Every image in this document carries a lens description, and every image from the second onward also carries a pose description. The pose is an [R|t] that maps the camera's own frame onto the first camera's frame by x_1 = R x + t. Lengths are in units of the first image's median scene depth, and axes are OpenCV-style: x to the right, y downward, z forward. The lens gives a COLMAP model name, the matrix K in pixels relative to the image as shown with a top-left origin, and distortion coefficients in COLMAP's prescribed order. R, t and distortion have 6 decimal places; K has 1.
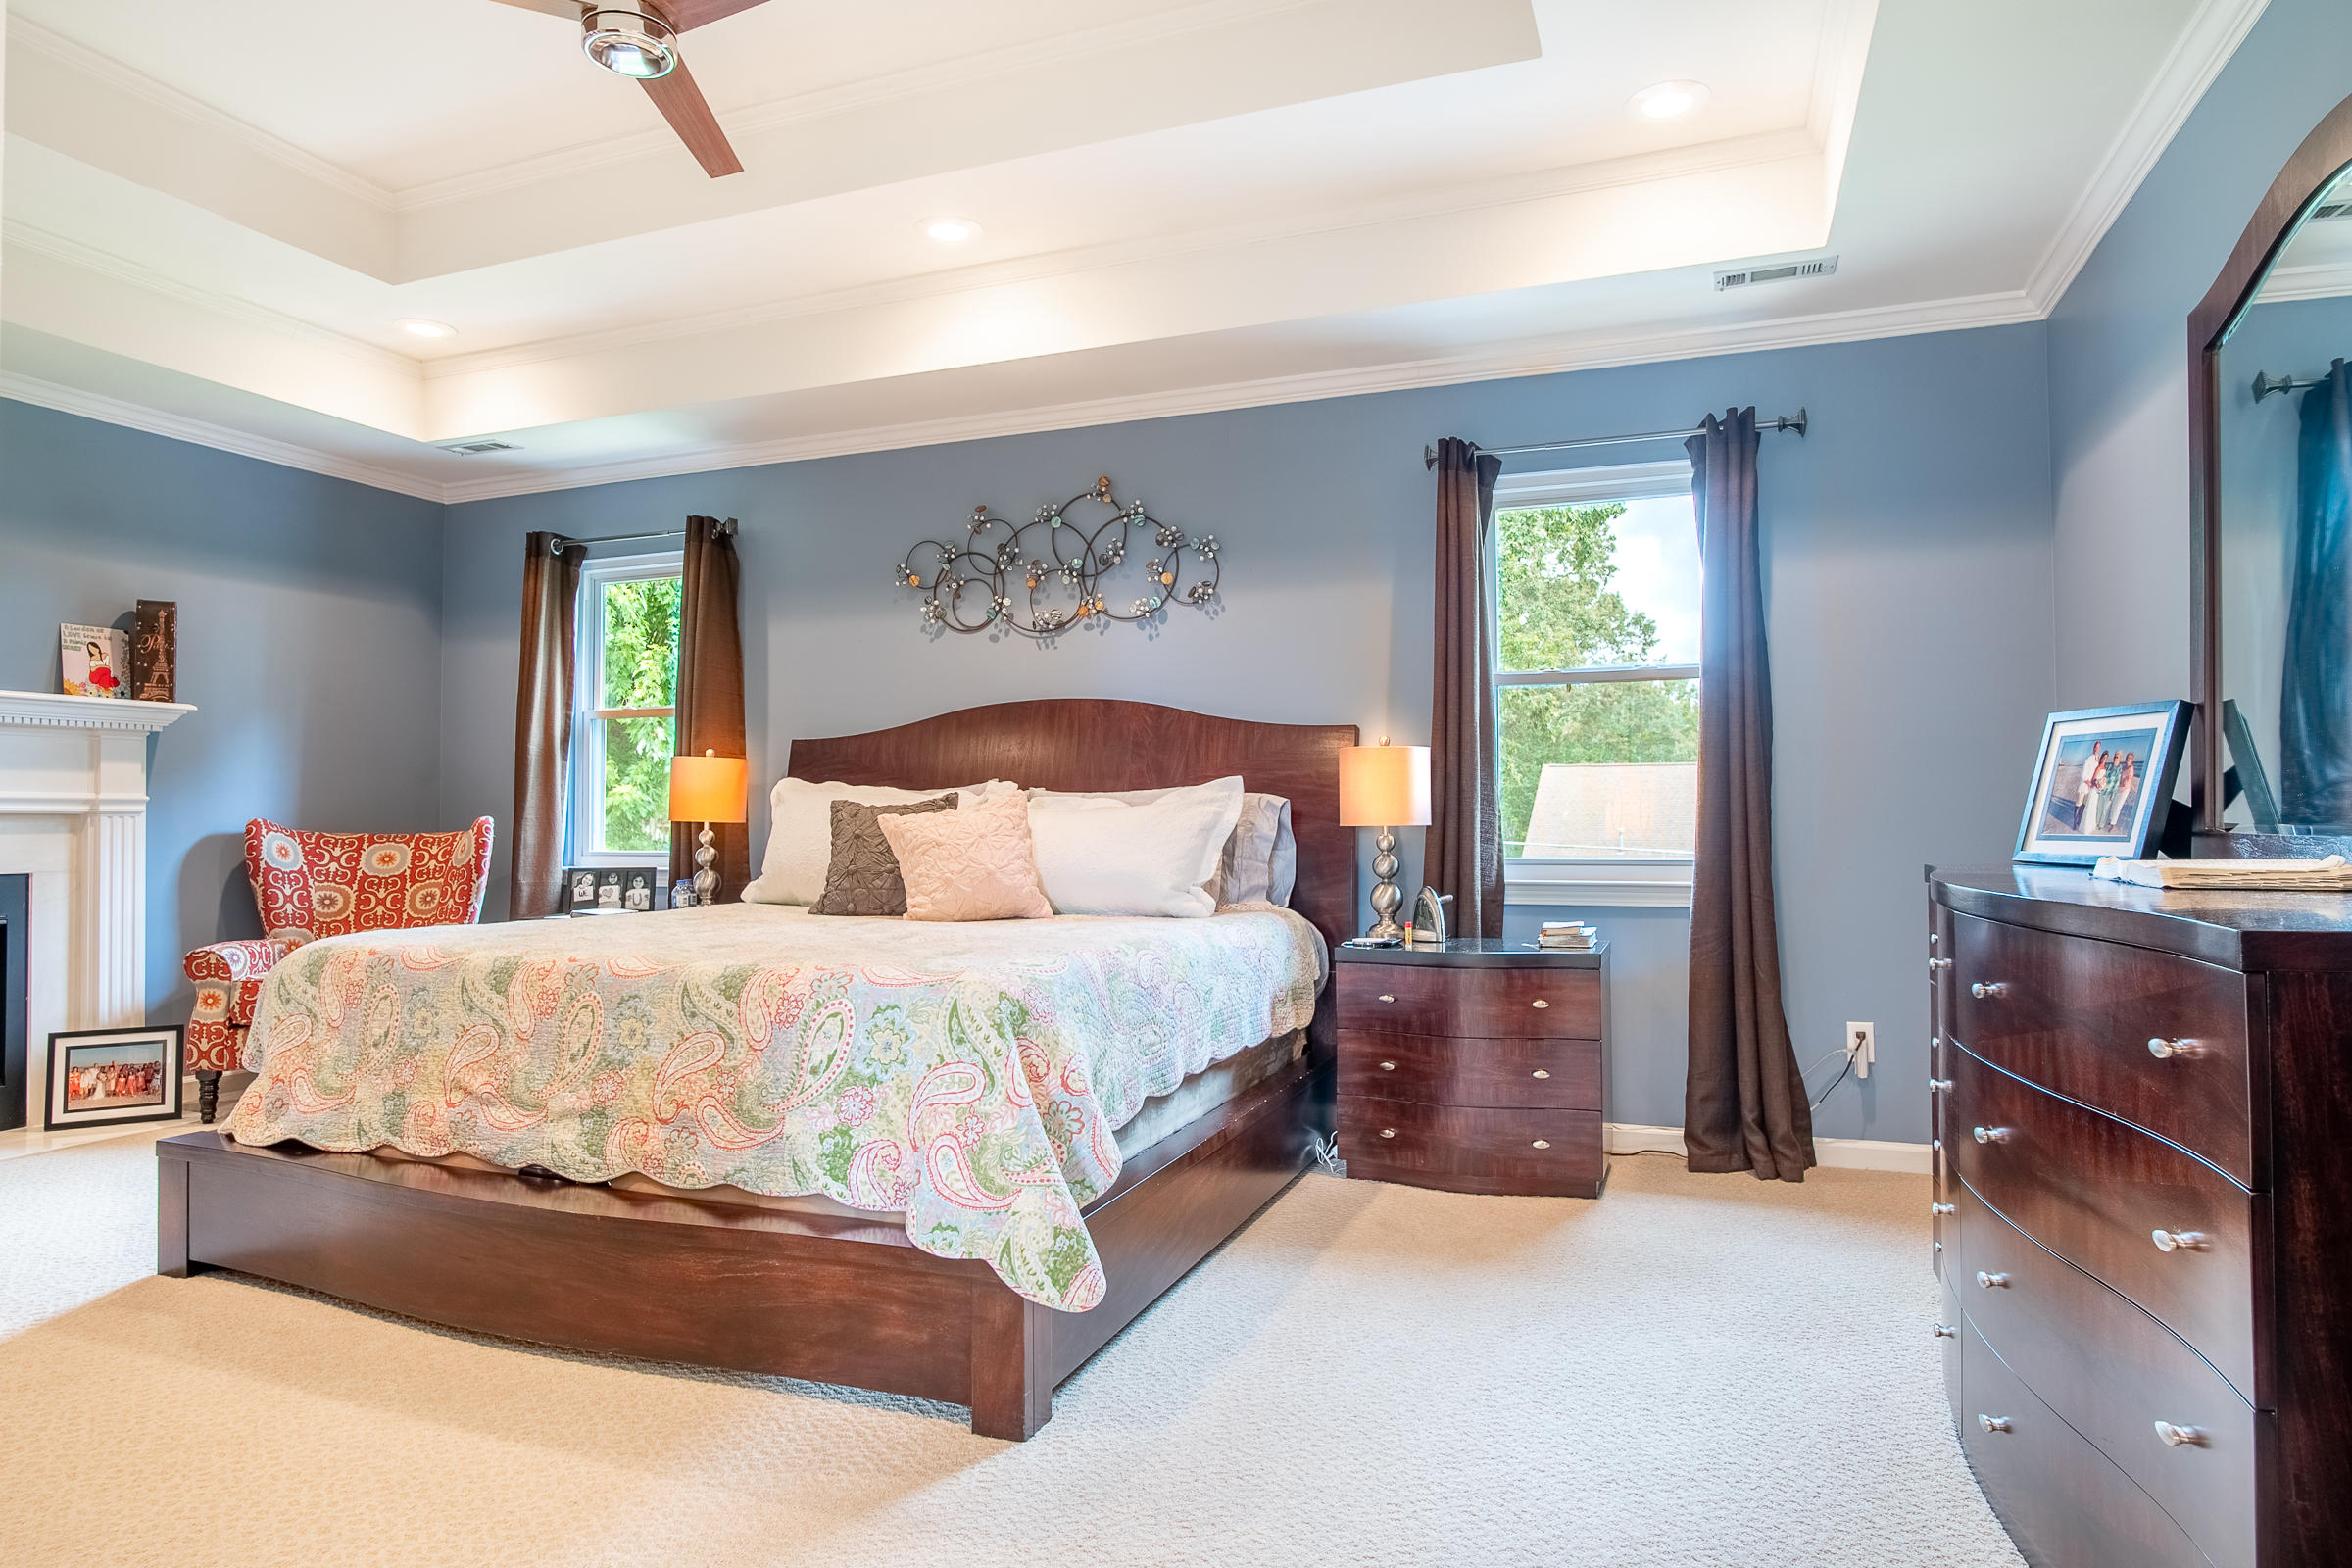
lens RADIAL K [[1353.0, 0, 1170.1], [0, 1353.0, 790.2], [0, 0, 1]] dist [-0.033820, 0.012725]
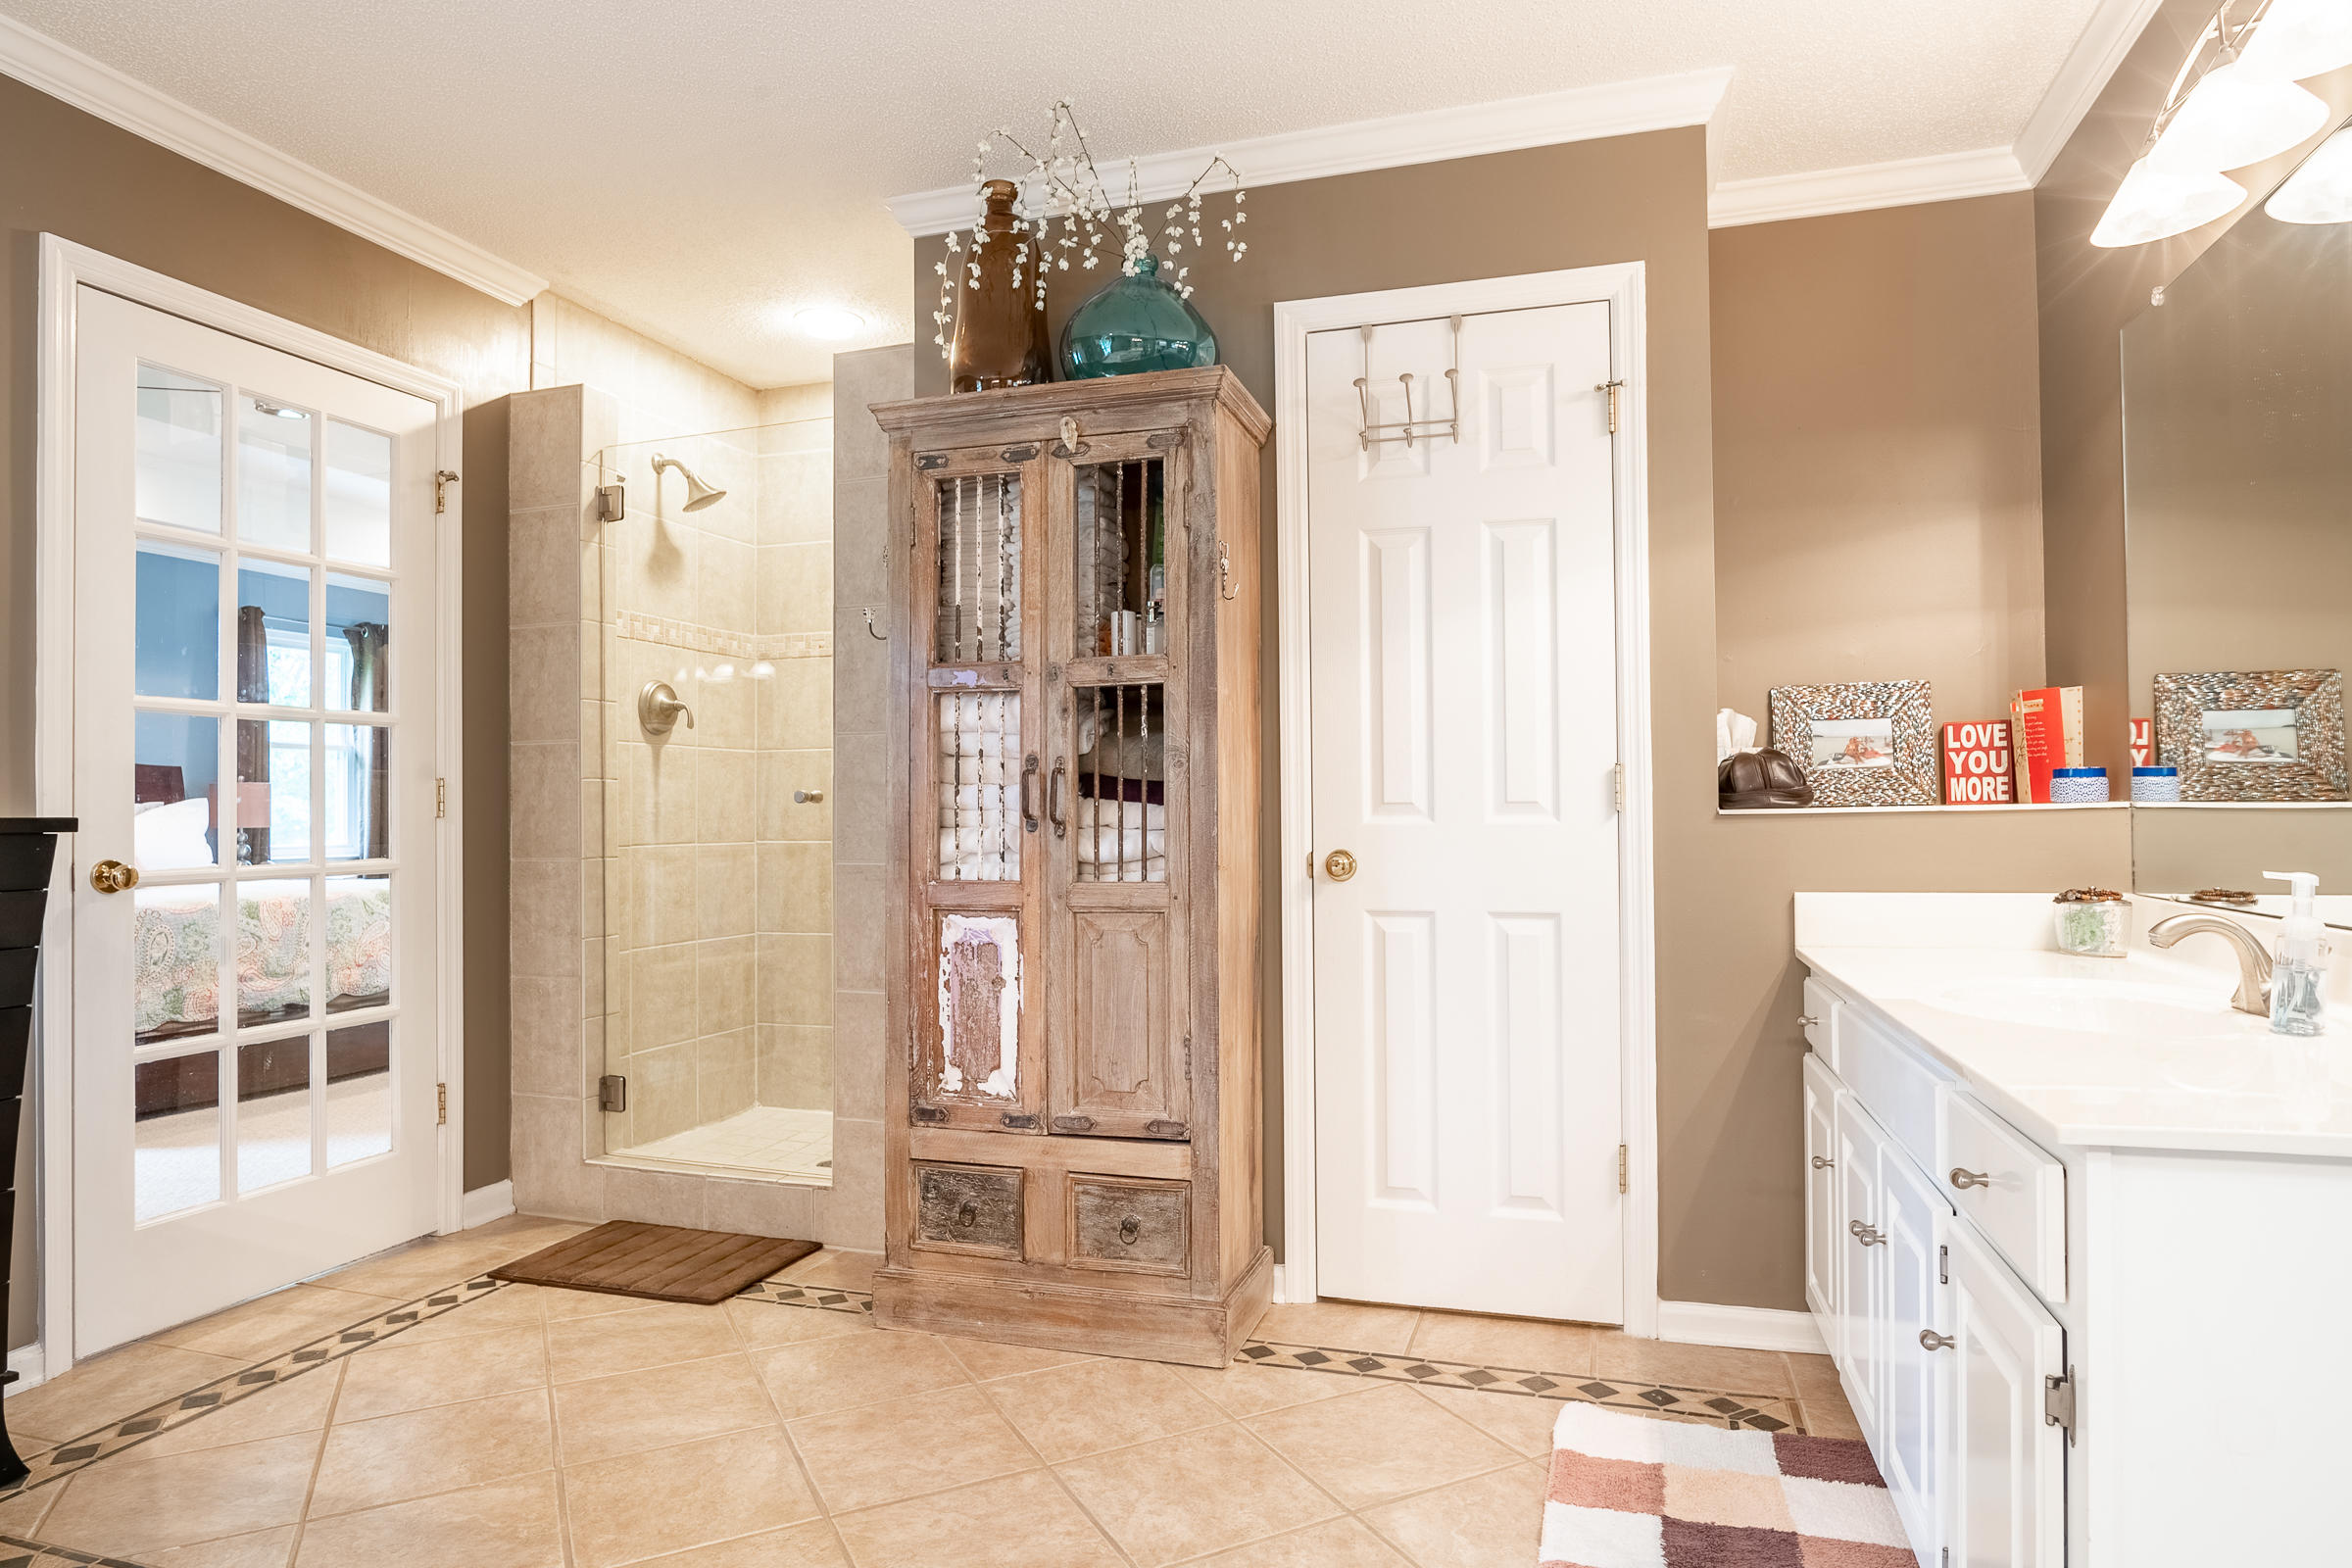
lens RADIAL K [[1353.0, 0, 1166.9], [0, 1353.0, 789.2], [0, 0, 1]] dist [-0.033820, 0.012725]
pose [[-0.047491, 0.019329, 0.998685, -2.412022], [-0.014164, 0.999699, -0.020022, -0.006036], [-0.998771, -0.015096, -0.047203, -0.155078]]
